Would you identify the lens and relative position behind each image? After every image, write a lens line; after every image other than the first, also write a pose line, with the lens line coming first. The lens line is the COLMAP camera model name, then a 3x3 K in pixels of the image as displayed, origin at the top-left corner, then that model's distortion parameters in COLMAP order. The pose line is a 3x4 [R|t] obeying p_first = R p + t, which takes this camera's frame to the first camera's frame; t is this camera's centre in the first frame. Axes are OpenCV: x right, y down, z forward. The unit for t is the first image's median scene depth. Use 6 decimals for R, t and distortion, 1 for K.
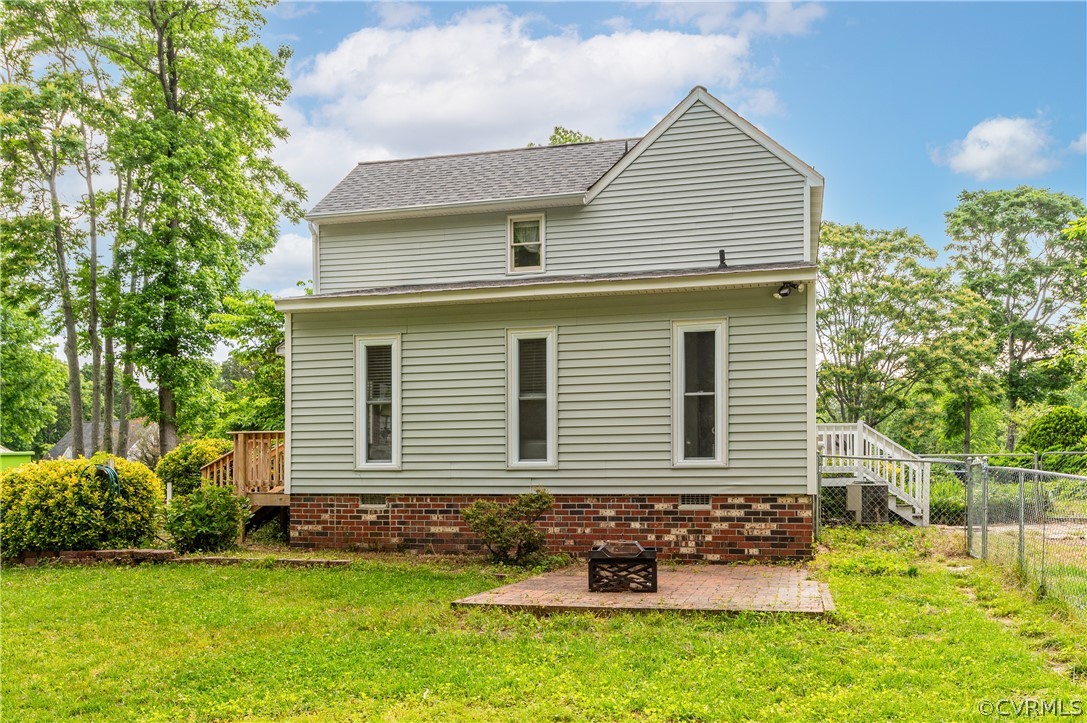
lens RADIAL K [[853.3, 0, 544.6], [0, 853.3, 389.6], [0, 0, 1]] dist [0.004141, 0.000431]
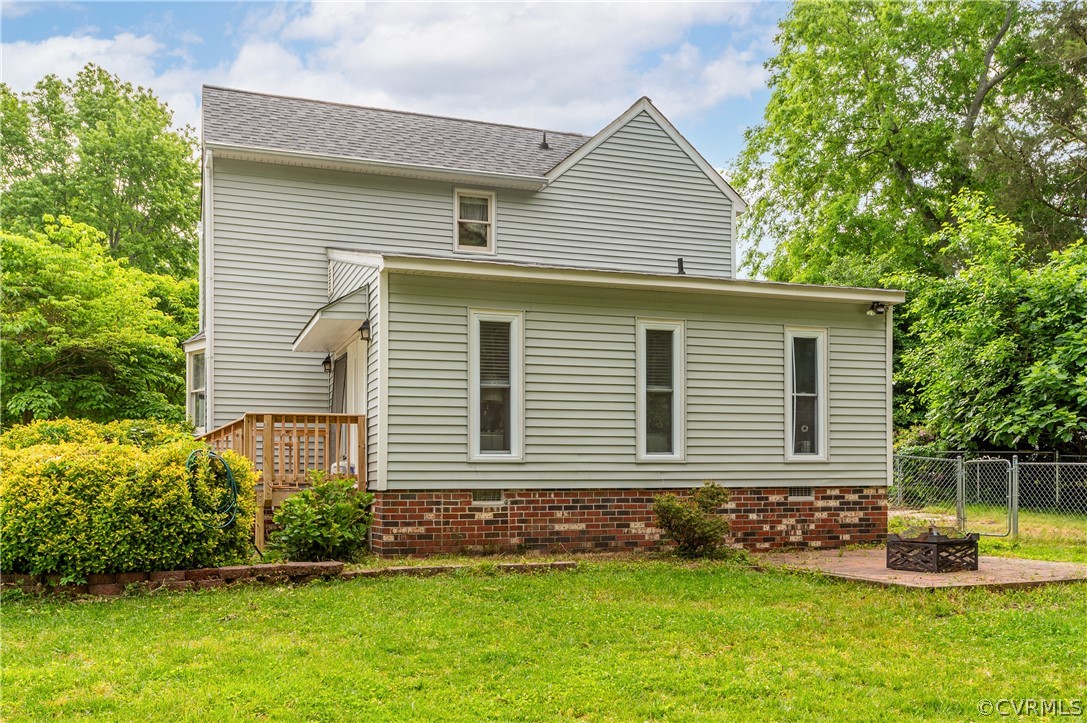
lens RADIAL K [[883.5, 0, 542.7], [0, 883.5, 383.9], [0, 0, 1]] dist [0.004913, -0.000877]
pose [[0.849427, 0.055744, 0.524754, -0.659322], [-0.053913, 0.998369, -0.018787, 0.028670], [-0.524945, -0.012333, 0.851047, 0.201725]]
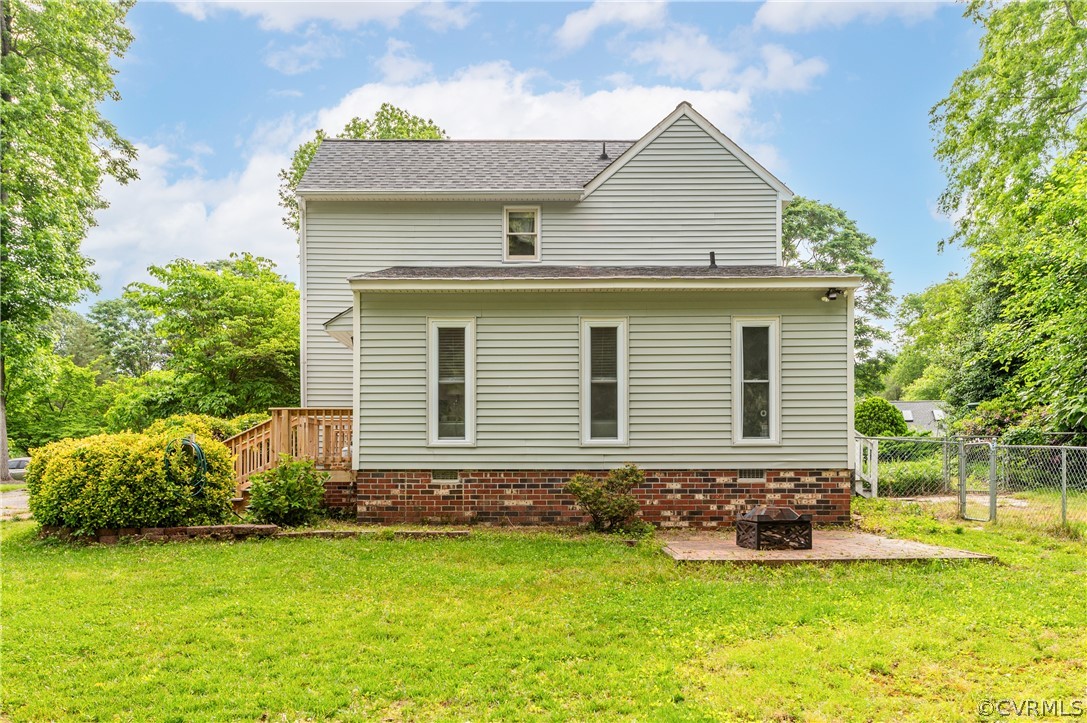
lens RADIAL K [[856.2, 0, 543.5], [0, 856.2, 361.5], [0, 0, 1]] dist [0.004285, 0.000875]
pose [[0.973012, 0.028392, 0.228999, -0.338776], [-0.025620, 0.999558, -0.015069, 0.002955], [-0.229326, 0.008795, 0.973310, -0.049253]]
